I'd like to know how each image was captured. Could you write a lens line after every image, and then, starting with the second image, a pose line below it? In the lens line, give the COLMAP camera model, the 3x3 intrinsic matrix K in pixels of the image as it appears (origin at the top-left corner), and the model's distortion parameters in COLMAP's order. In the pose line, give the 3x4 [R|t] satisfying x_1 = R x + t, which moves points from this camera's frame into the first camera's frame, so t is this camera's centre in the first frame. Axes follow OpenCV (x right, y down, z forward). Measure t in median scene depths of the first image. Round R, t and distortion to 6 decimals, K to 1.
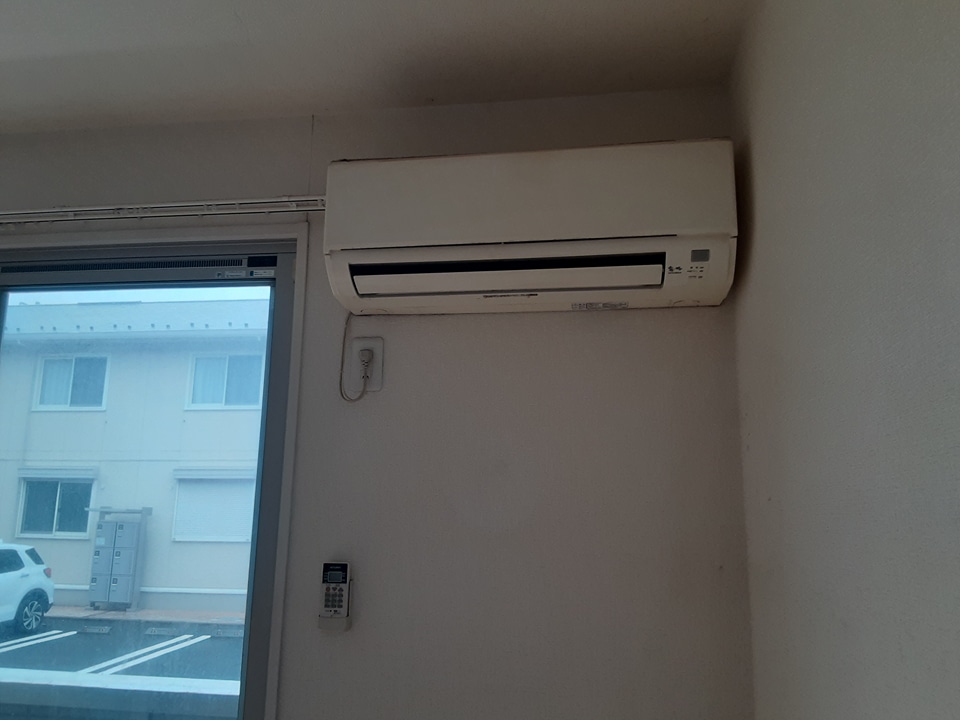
lens RADIAL K [[784.9, 0, 478.1], [0, 784.9, 362.8], [0, 0, 1]] dist [0.065246, -0.075070]
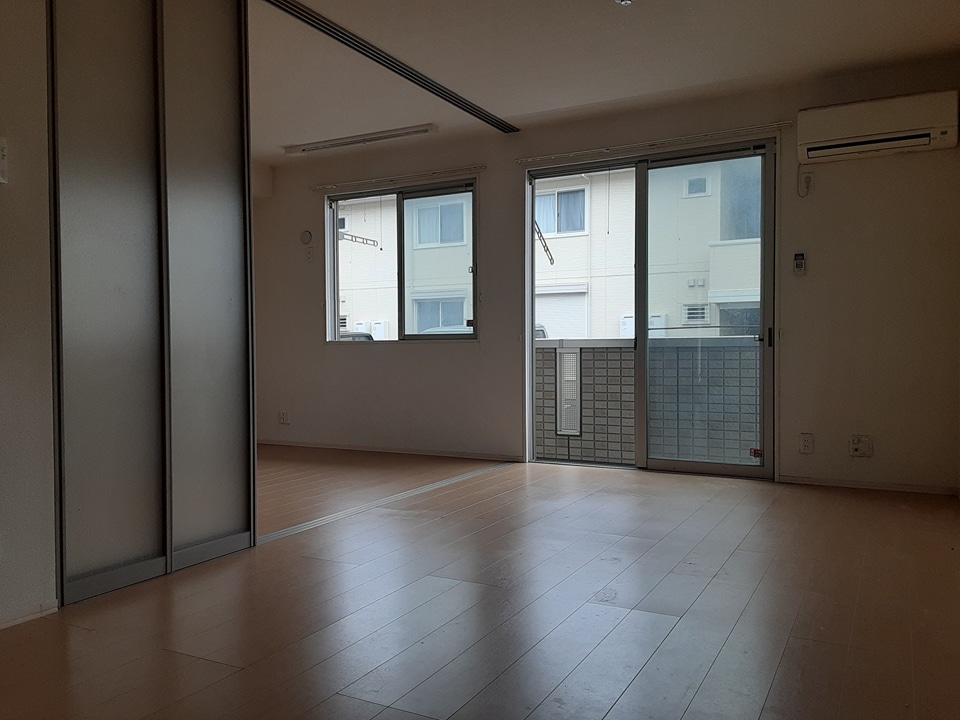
lens RADIAL K [[784.9, 0, 459.9], [0, 784.9, 367.7], [0, 0, 1]] dist [0.065246, -0.075070]
pose [[0.934017, -0.015870, -0.356877, -0.295904], [0.093838, 0.974830, 0.202242, -0.043358], [0.344684, -0.222386, 0.911996, -2.085494]]
